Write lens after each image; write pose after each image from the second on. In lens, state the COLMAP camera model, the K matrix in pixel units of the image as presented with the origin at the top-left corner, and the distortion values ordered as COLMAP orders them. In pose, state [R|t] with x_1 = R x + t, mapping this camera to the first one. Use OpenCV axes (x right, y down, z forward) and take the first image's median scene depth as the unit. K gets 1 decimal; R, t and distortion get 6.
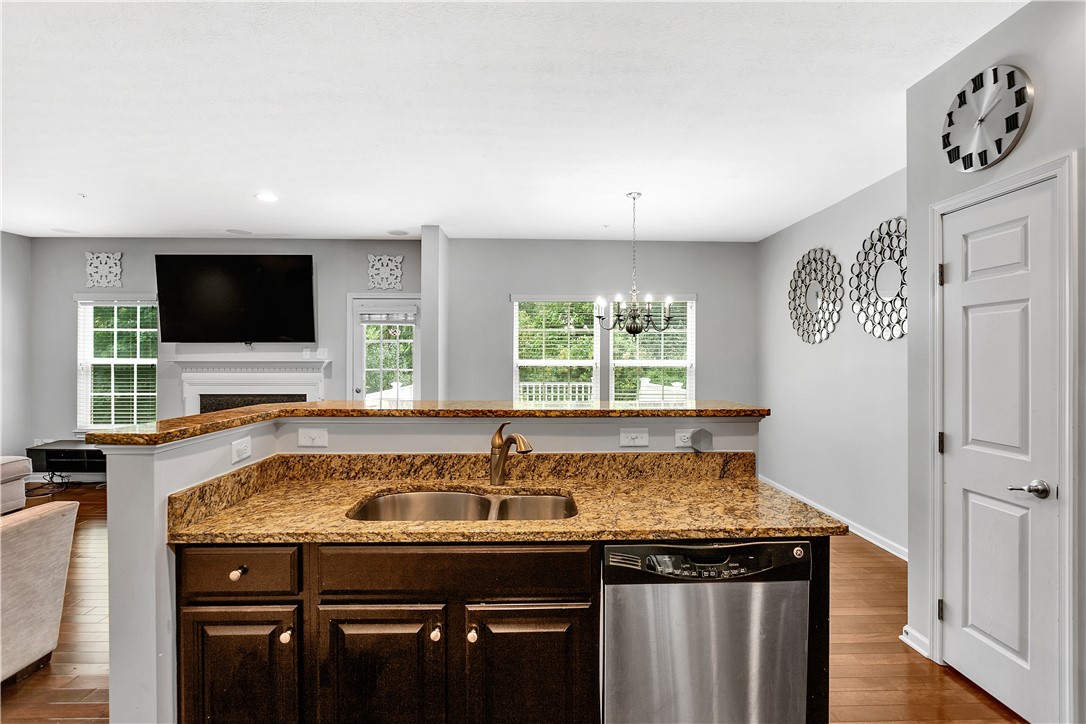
lens RADIAL K [[515.6, 0, 536.9], [0, 515.6, 359.5], [0, 0, 1]] dist [-0.016156, 0.000870]
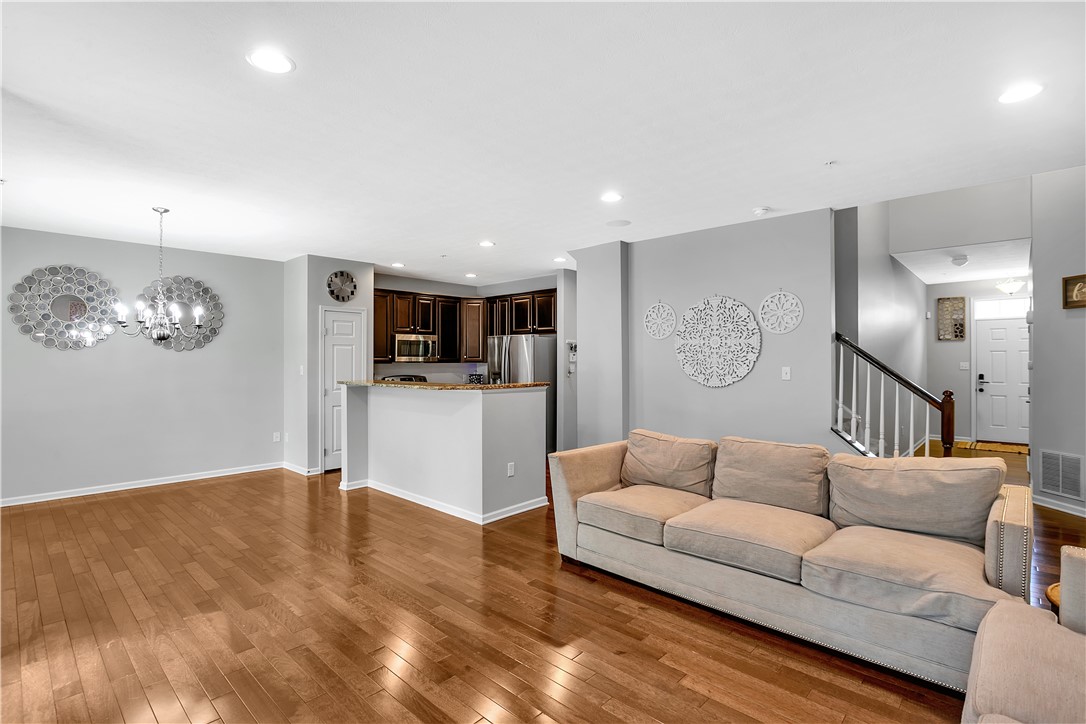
lens RADIAL K [[515.6, 0, 536.9], [0, 515.6, 359.5], [0, 0, 1]] dist [-0.016156, 0.000870]
pose [[-0.710327, -0.000199, 0.703872, -1.995697], [0.001205, 0.999998, 0.001500, -0.018684], [-0.703871, 0.001914, -0.710325, 2.171337]]
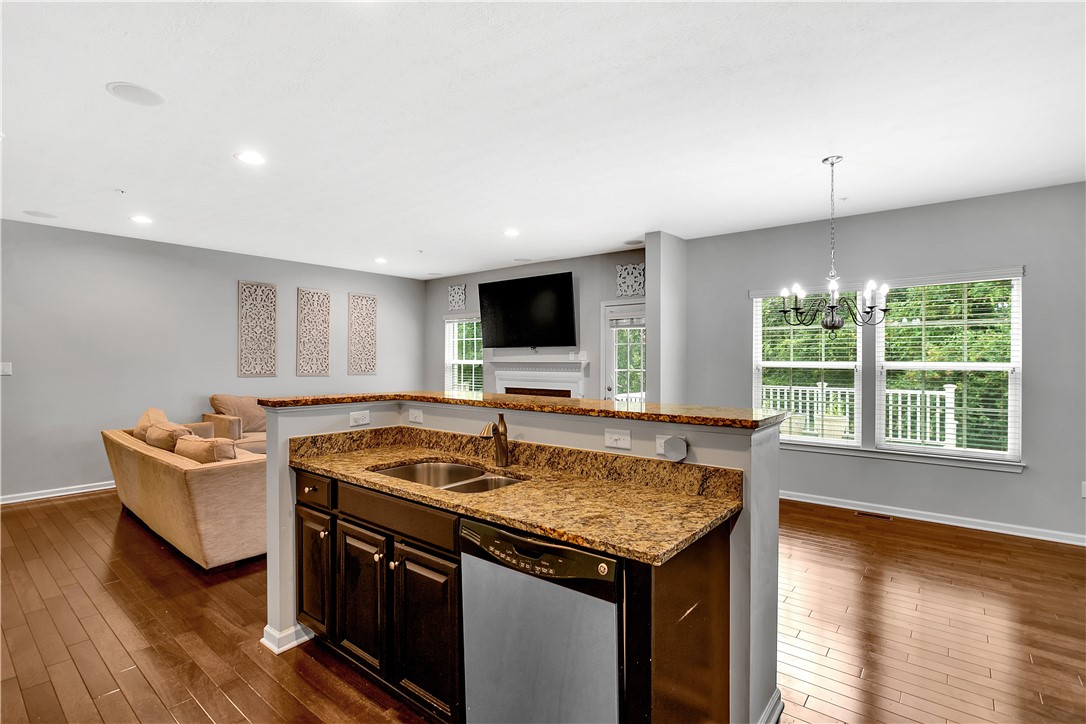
lens RADIAL K [[515.3, 0, 542.5], [0, 515.3, 361.7], [0, 0, 1]] dist [-0.023661, 0.000090]
pose [[0.758617, 0.001432, -0.651535, 0.673782], [-0.001265, 0.999999, 0.000725, 0.003436], [0.651536, 0.000274, 0.758618, 0.153045]]
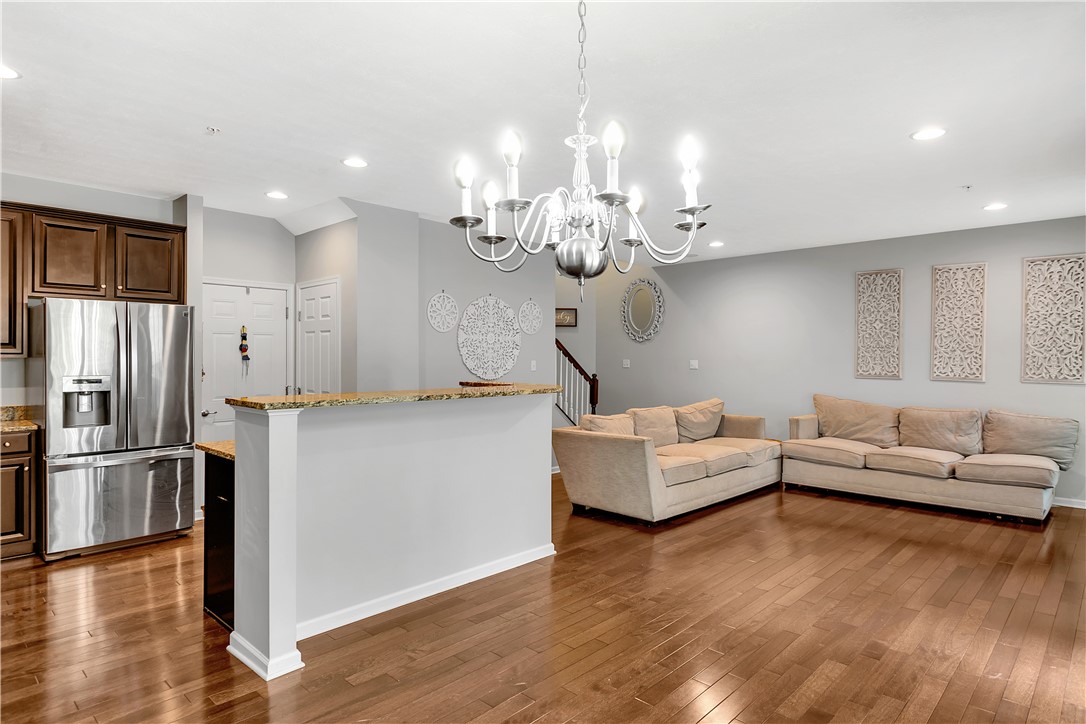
lens RADIAL K [[606.8, 0, 540.0], [0, 606.8, 362.2], [0, 0, 1]] dist [-0.007466, -0.002094]
pose [[-0.710482, -0.000732, -0.703715, 0.832259], [-0.006589, 0.999963, 0.005613, 0.004748], [0.703685, 0.008624, -0.710460, 2.238826]]
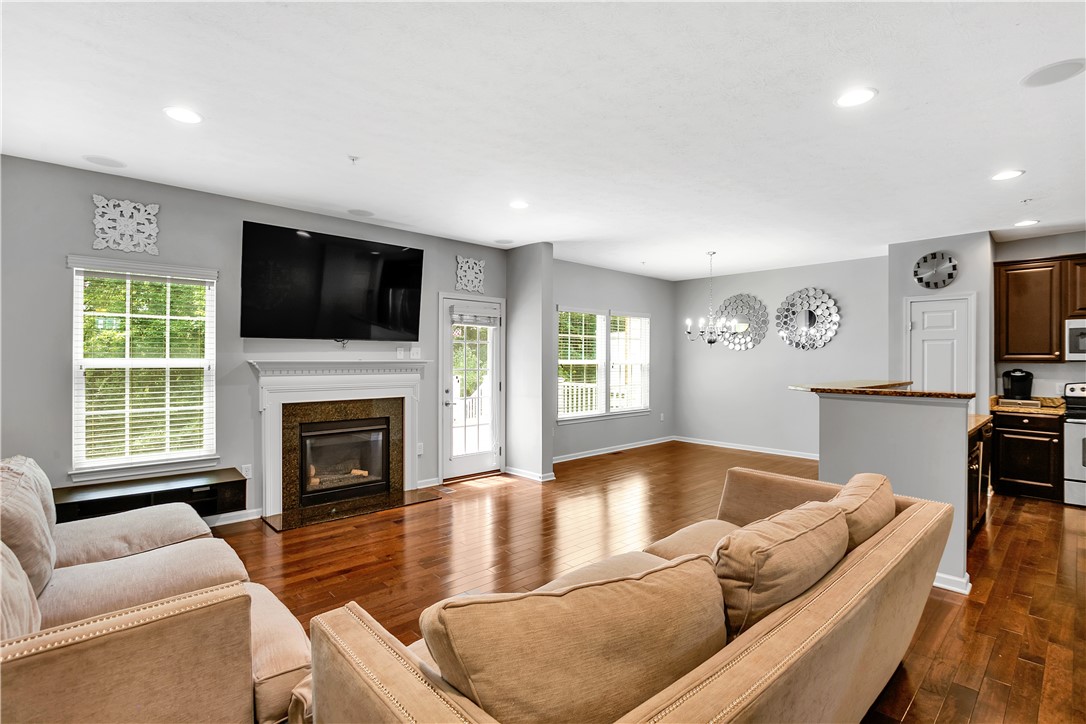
lens RADIAL K [[502.0, 0, 533.9], [0, 502.0, 358.9], [0, 0, 1]] dist [-0.045690, 0.010411]
pose [[0.754703, 0.001567, 0.656064, -2.143770], [-0.001904, 0.999998, -0.000198, -0.003957], [-0.656063, -0.001100, 0.754705, 0.403386]]
